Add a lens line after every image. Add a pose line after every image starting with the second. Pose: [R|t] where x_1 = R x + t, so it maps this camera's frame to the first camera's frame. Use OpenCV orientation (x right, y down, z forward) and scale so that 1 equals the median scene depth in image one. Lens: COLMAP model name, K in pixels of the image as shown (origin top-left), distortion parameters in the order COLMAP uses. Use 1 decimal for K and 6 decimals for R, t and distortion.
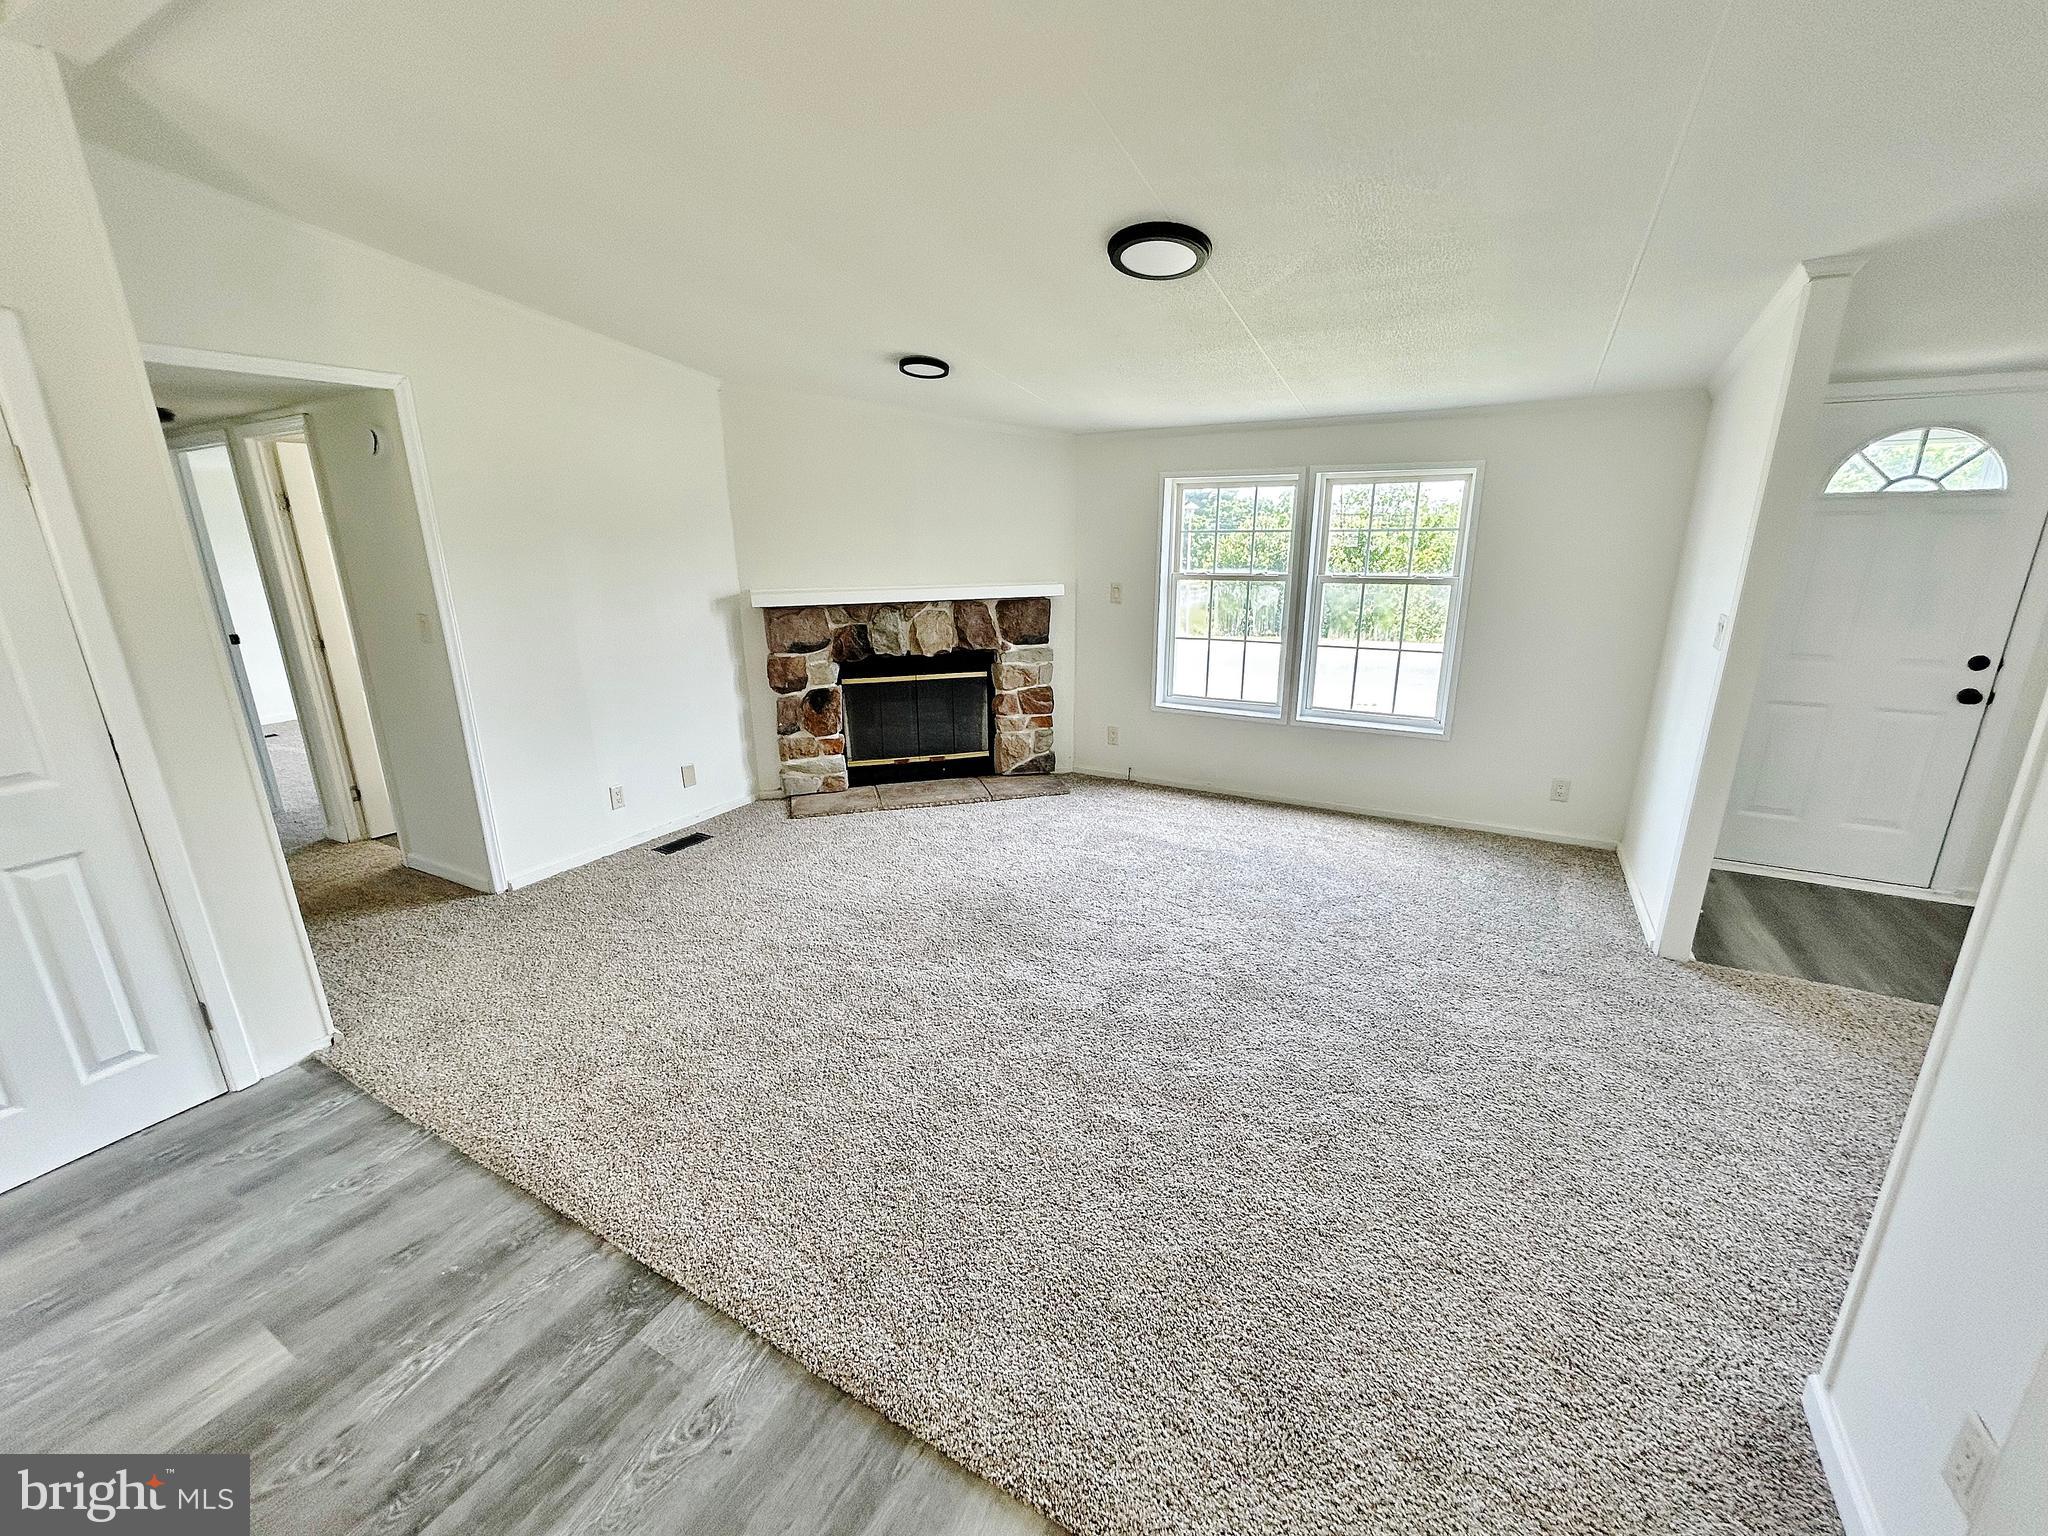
lens RADIAL K [[826.8, 0, 1024.0], [0, 826.8, 768.0], [0, 0, 1]] dist [0.003539, 0.000218]
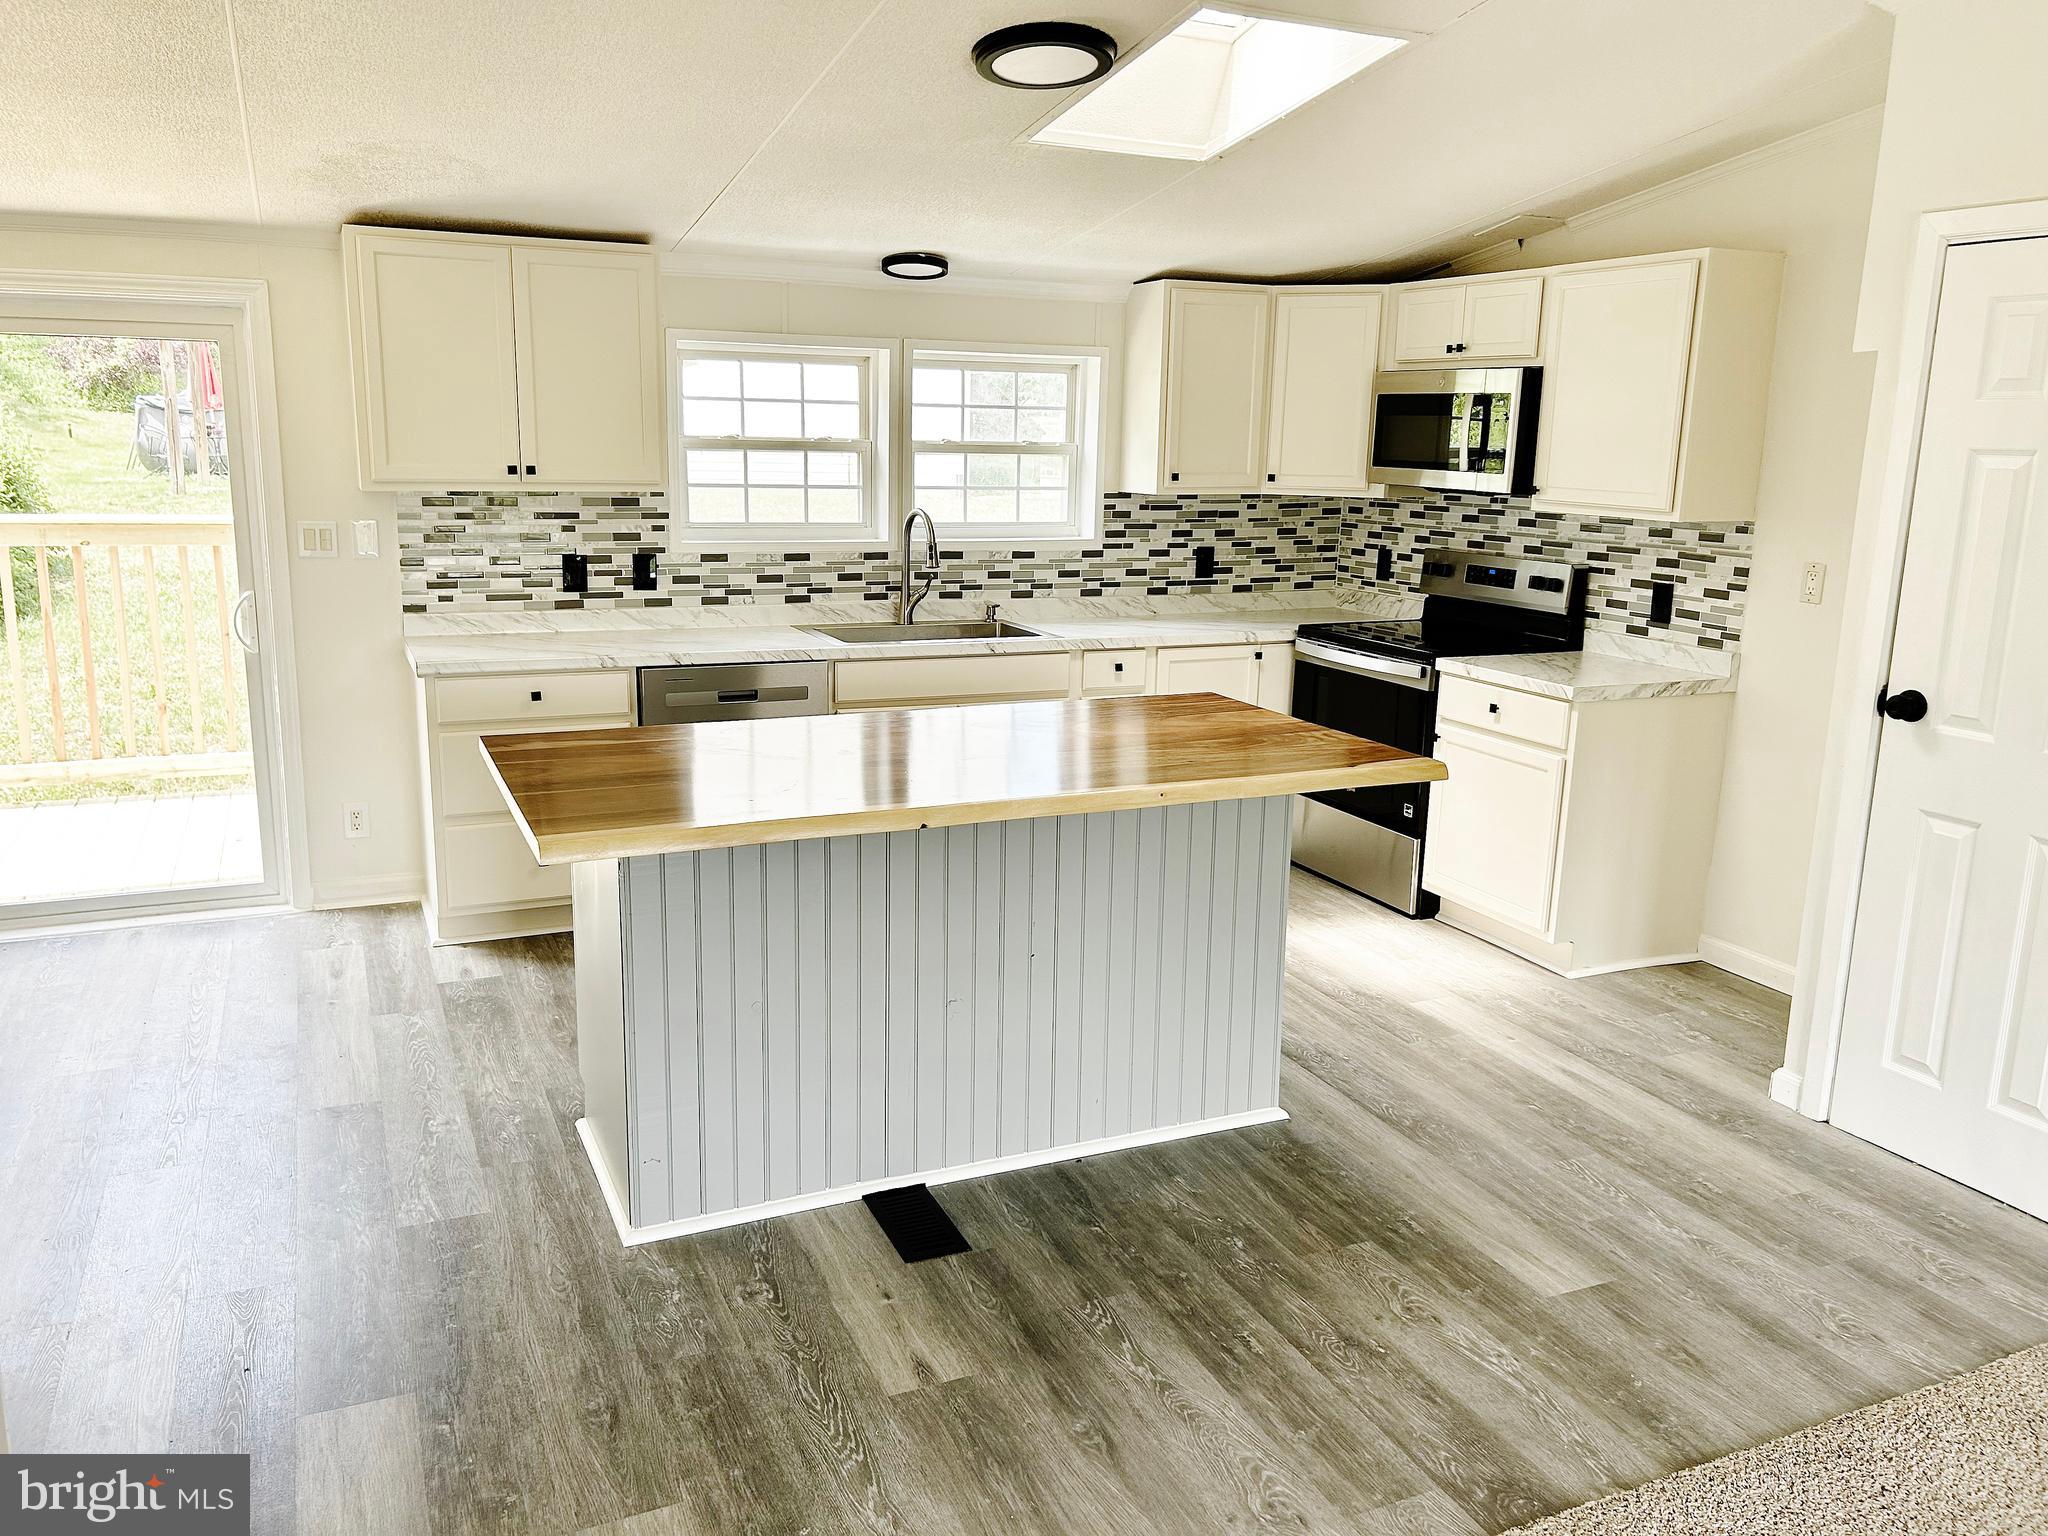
lens RADIAL K [[1554.2, 0, 1024.3], [0, 1554.2, 758.4], [0, 0, 1]] dist [0.083063, -0.011203]
pose [[-0.591529, 0.167368, -0.788722, 0.272979], [-0.235788, 0.899546, 0.367723, -0.125467], [0.771037, 0.403490, -0.492644, 0.394015]]
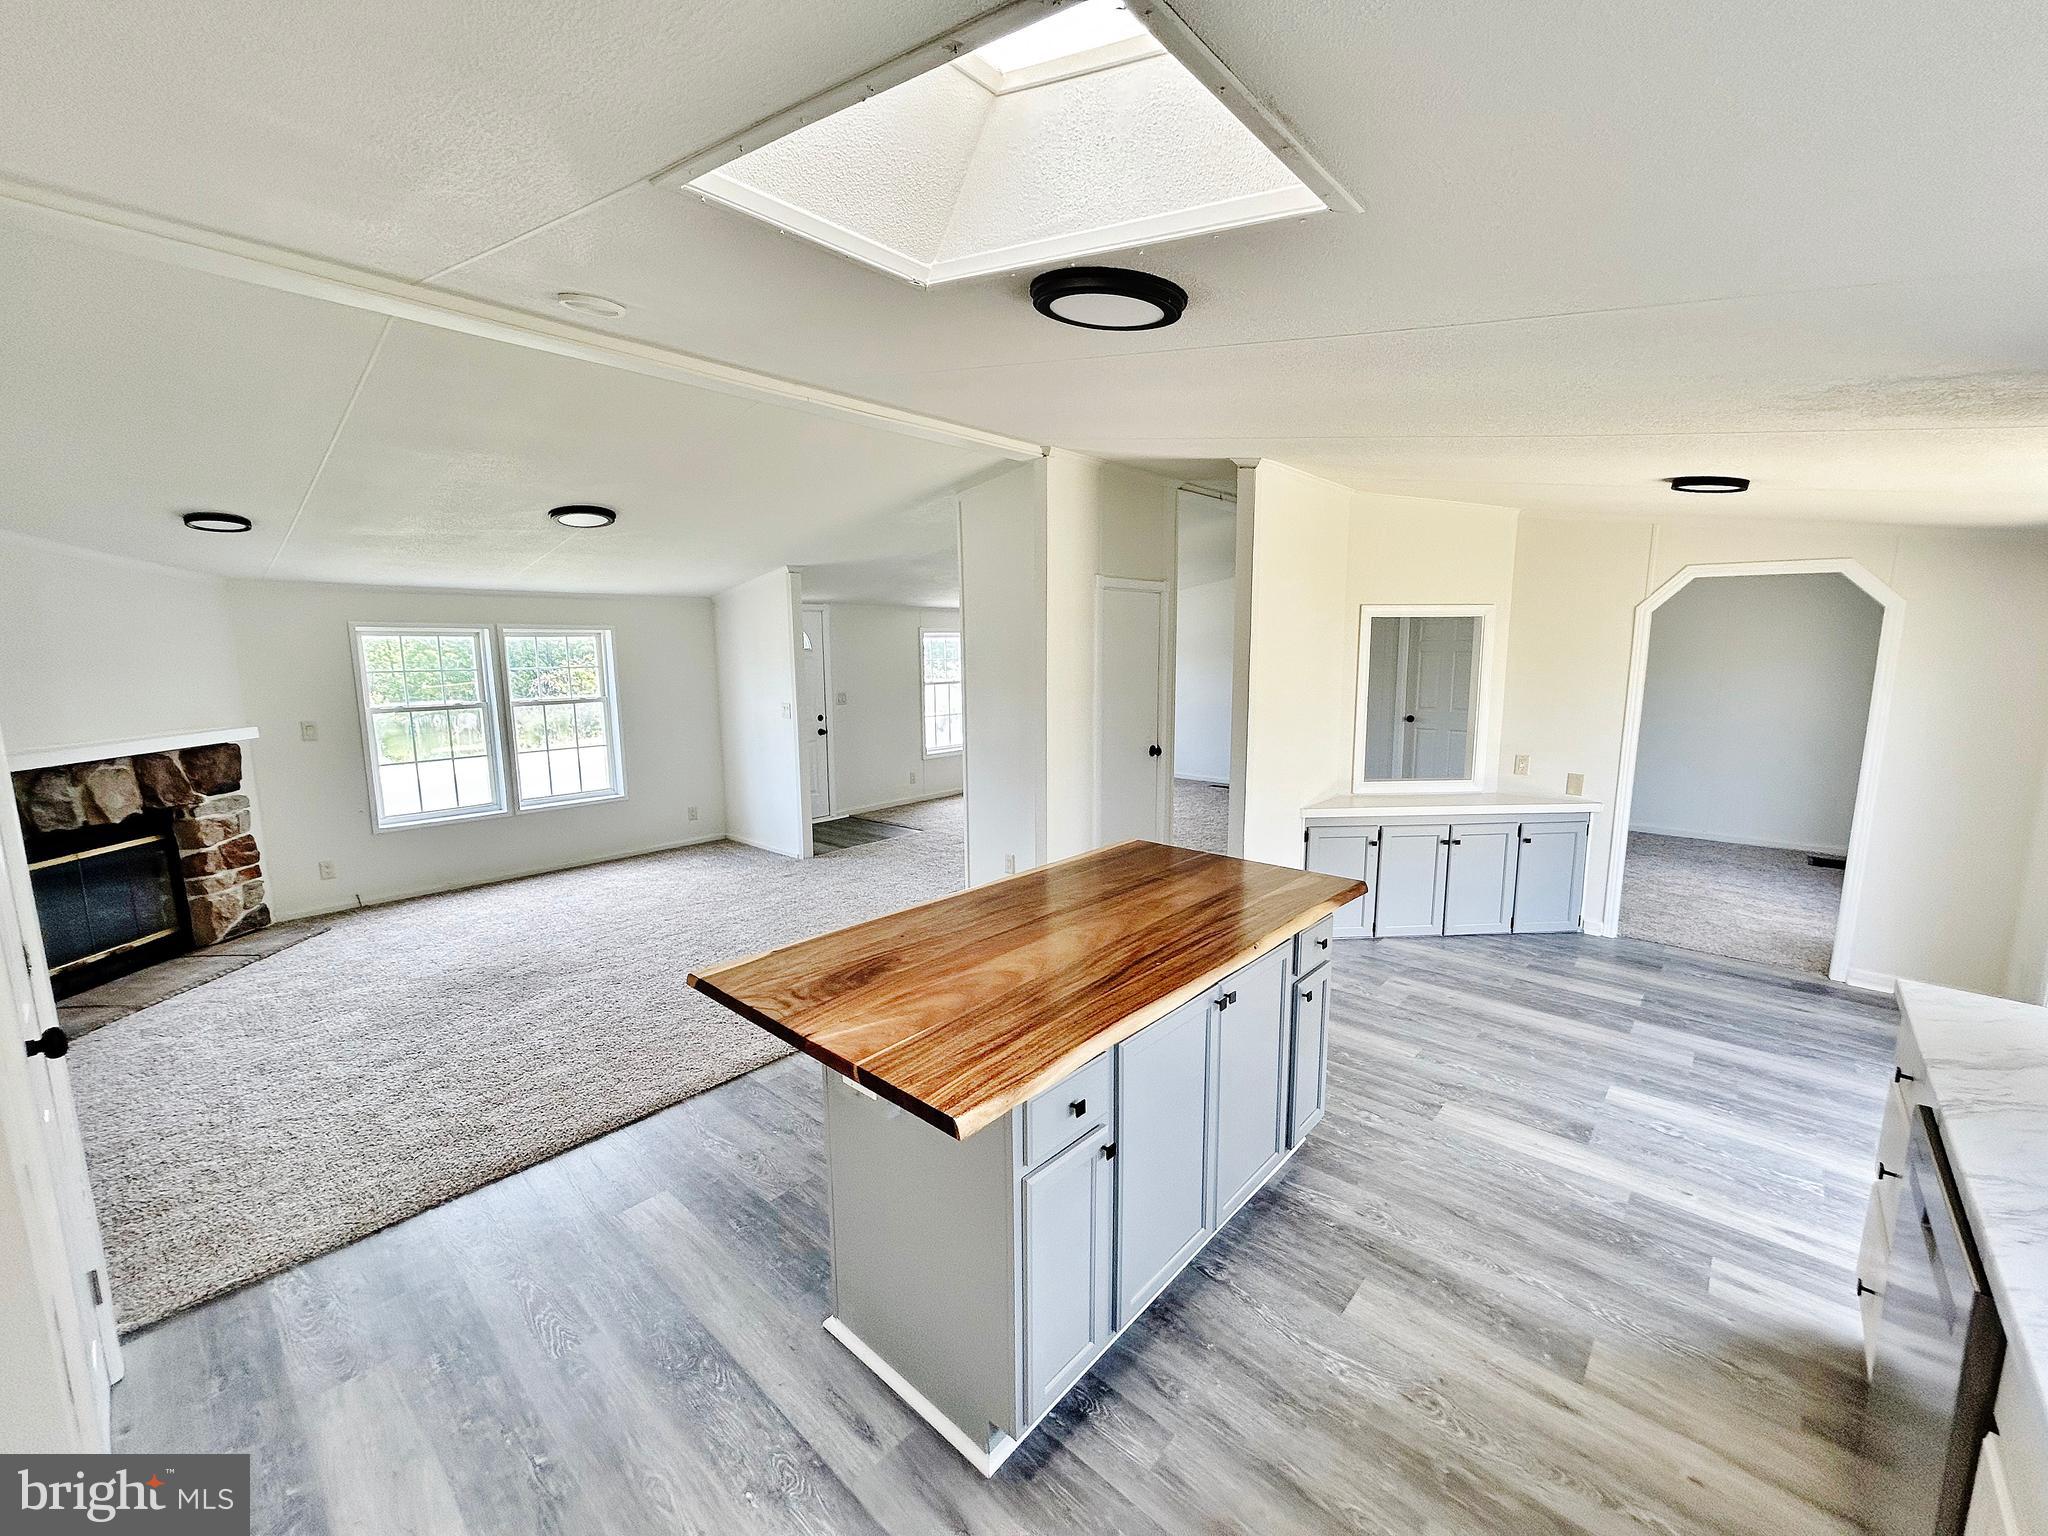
lens RADIAL K [[823.6, 0, 1025.8], [0, 823.6, 764.6], [0, 0, 1]] dist [-0.007539, 0.005641]
pose [[0.221917, -0.132422, 0.966032, -0.713523], [0.273579, 0.959395, 0.068666, 0.002046], [-0.935899, 0.249048, 0.249134, -0.082690]]
